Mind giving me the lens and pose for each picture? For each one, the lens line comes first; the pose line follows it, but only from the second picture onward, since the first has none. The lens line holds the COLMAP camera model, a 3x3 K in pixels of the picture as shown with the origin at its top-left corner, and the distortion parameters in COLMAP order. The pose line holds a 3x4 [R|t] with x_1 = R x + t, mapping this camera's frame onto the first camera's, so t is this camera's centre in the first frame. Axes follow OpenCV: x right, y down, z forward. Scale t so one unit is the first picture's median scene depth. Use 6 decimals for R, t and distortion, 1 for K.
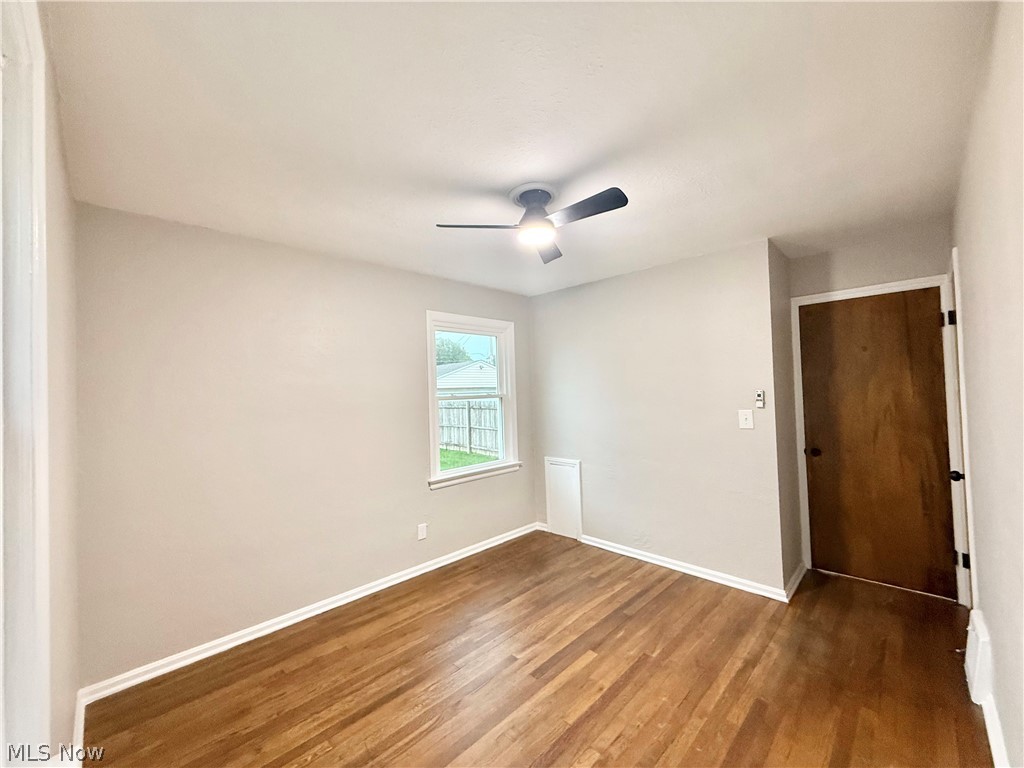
lens RADIAL K [[406.7, 0, 510.3], [0, 406.7, 383.8], [0, 0, 1]] dist [-0.000824, 0.000022]
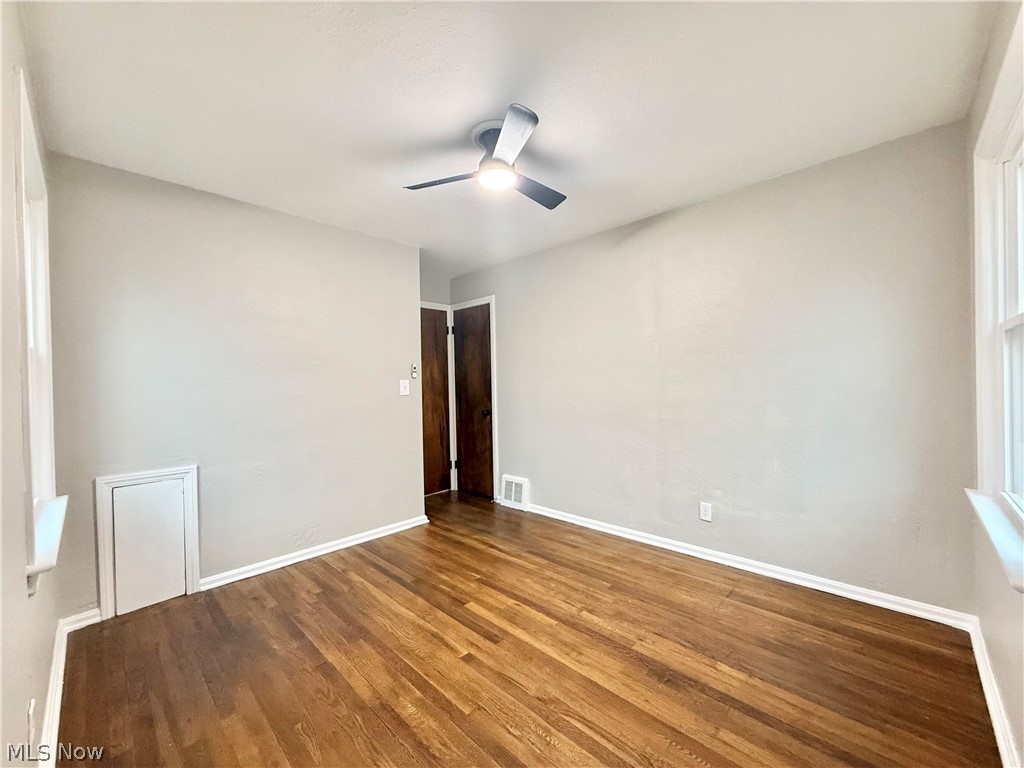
lens RADIAL K [[406.7, 0, 510.3], [0, 406.7, 383.8], [0, 0, 1]] dist [-0.000824, 0.000022]
pose [[-0.015153, 0.023677, 0.999605, -0.673877], [-0.000152, 0.999720, -0.023682, 0.111731], [-0.999885, -0.000511, -0.015145, 0.745781]]
